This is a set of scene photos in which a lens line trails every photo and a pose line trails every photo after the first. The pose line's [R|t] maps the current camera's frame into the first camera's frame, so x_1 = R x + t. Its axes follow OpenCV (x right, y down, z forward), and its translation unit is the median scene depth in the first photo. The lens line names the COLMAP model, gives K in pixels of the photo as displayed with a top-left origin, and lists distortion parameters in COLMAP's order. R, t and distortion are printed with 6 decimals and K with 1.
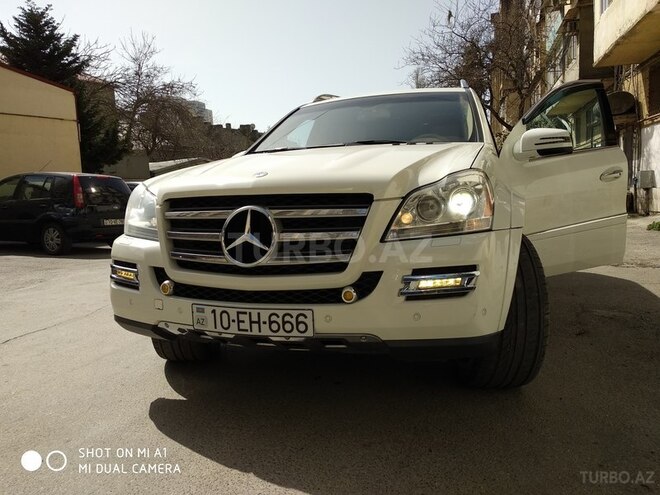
lens RADIAL K [[520.4, 0, 330.0], [0, 520.4, 247.5], [0, 0, 1]] dist [0.049074, -0.071617]
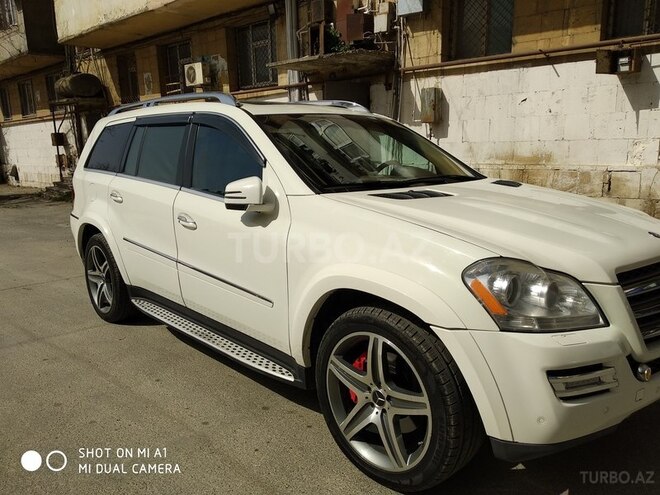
lens RADIAL K [[510.0, 0, 330.0], [0, 510.0, 247.5], [0, 0, 1]] dist [0.053312, -0.073203]
pose [[0.452100, -0.145165, 0.880075, -1.375792], [0.093001, 0.988962, 0.115350, -0.303385], [-0.887106, 0.029698, 0.460610, 1.141178]]
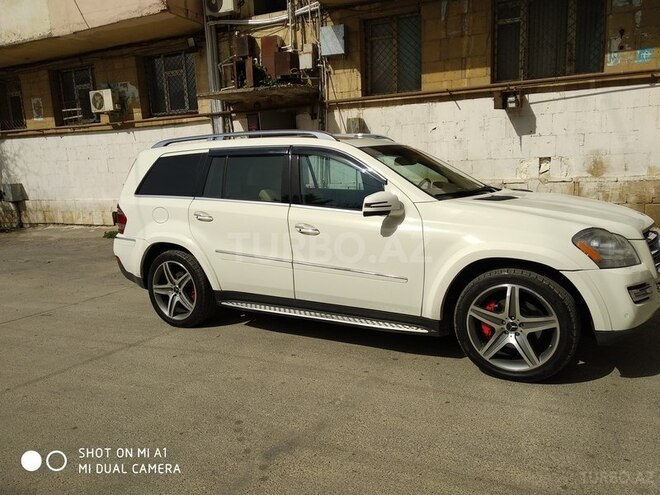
lens RADIAL K [[510.0, 0, 330.0], [0, 510.0, 247.5], [0, 0, 1]] dist [0.053312, -0.073203]
pose [[0.180553, -0.129841, 0.974957, -2.145573], [0.134870, 0.985153, 0.106223, -0.373247], [-0.974275, 0.112313, 0.195384, 1.773911]]
